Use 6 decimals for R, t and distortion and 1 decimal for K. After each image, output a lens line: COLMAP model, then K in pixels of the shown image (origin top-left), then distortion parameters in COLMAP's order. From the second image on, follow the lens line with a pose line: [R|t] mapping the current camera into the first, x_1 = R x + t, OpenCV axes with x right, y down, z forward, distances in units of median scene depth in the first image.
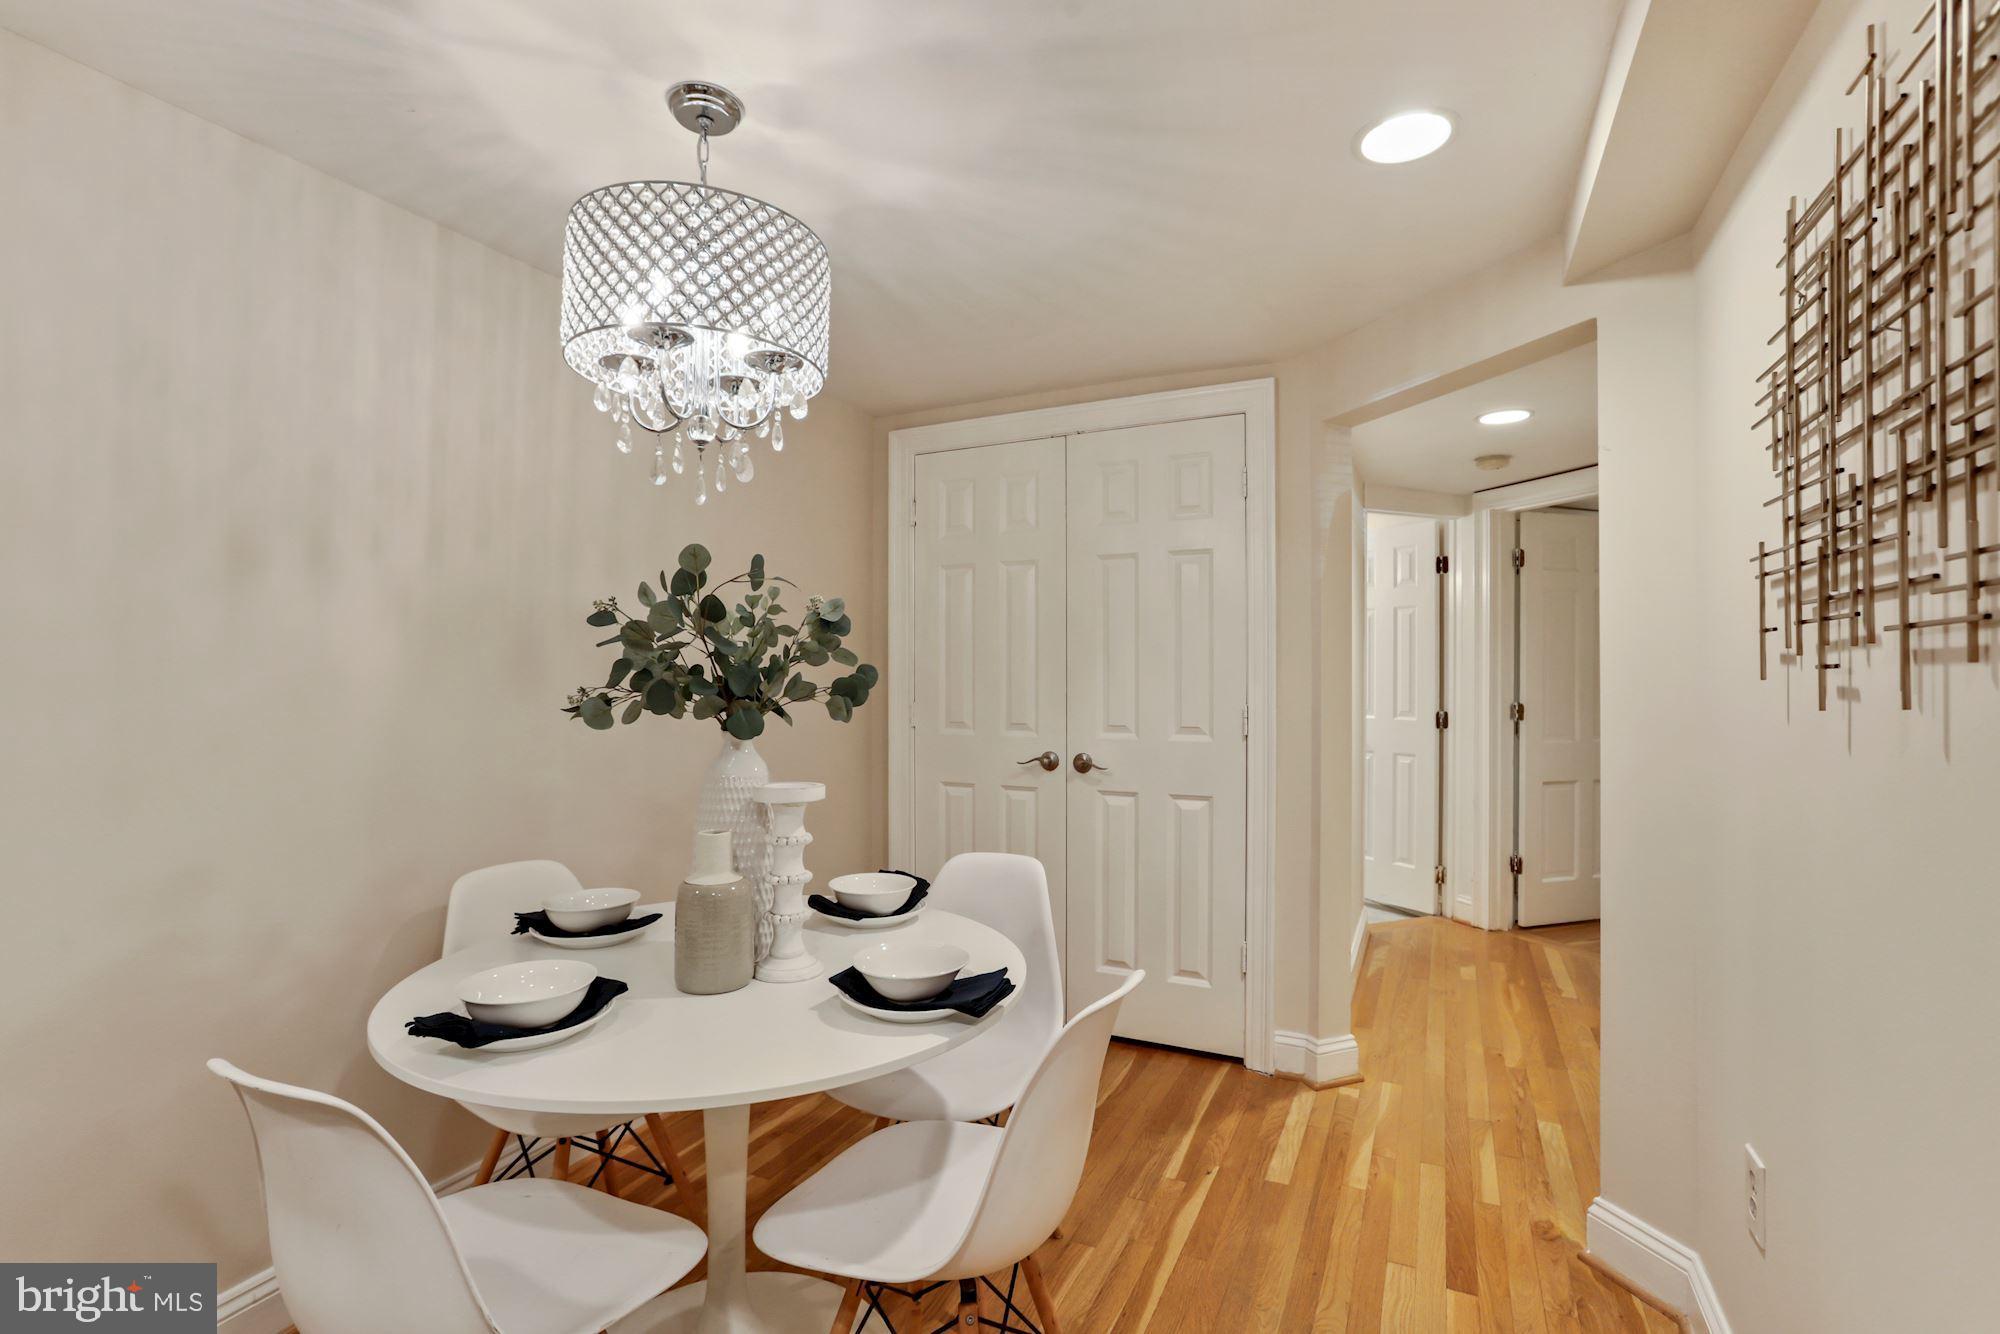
lens RADIAL K [[922.8, 0, 1000.0], [0, 922.8, 667.0], [0, 0, 1]] dist [-0.093938, 0.046433]
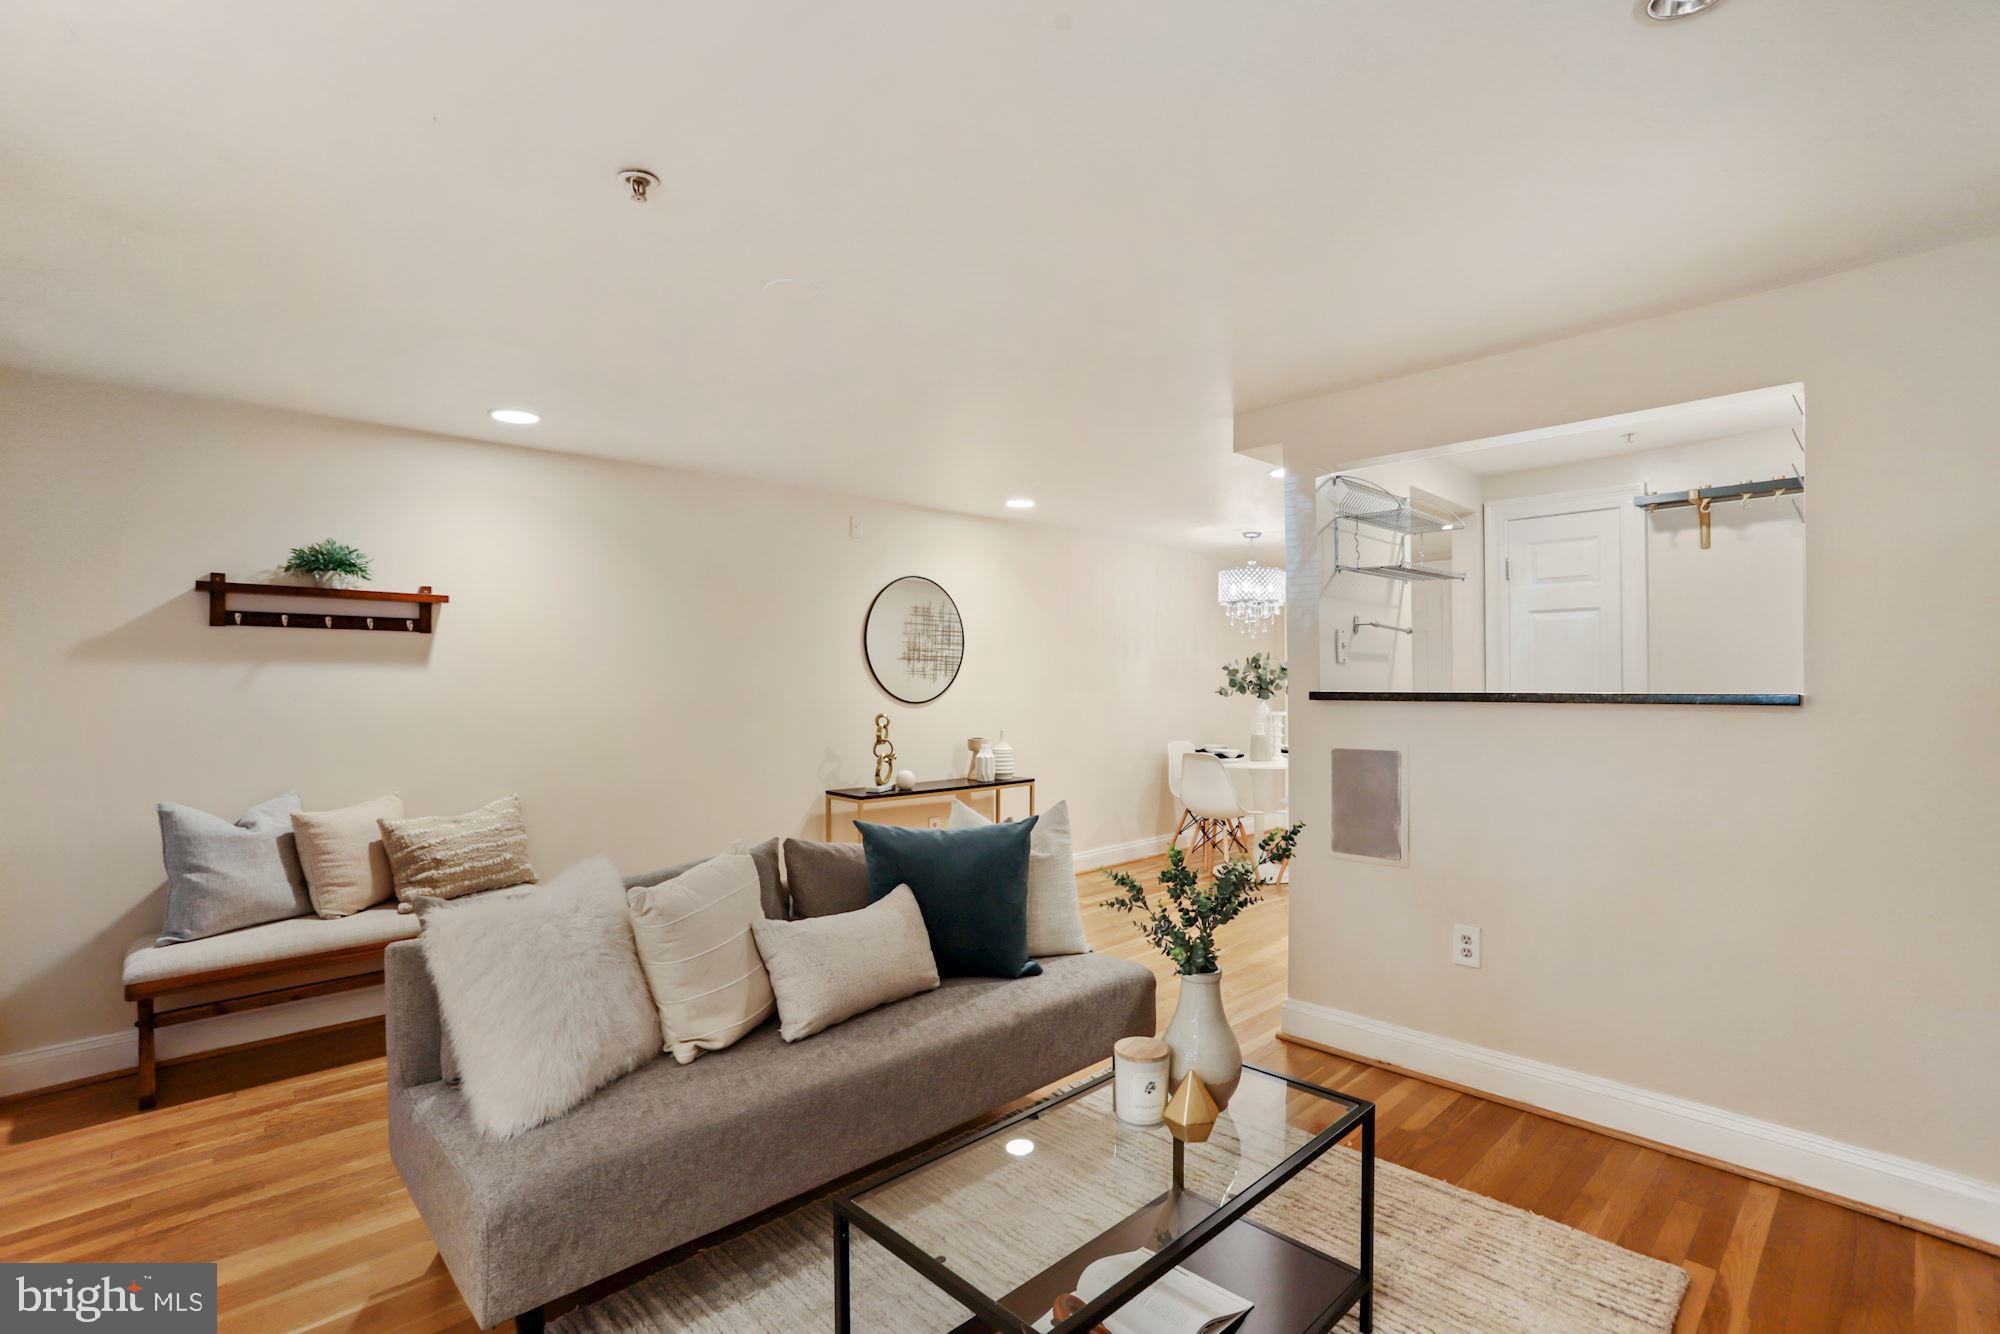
lens RADIAL K [[922.8, 0, 1000.0], [0, 922.8, 667.0], [0, 0, 1]] dist [-0.093938, 0.046433]
pose [[0.937230, -0.005918, -0.348660, 0.010887], [0.001979, 0.999930, -0.011650, -0.009294], [0.348705, 0.010229, 0.937177, -1.710640]]
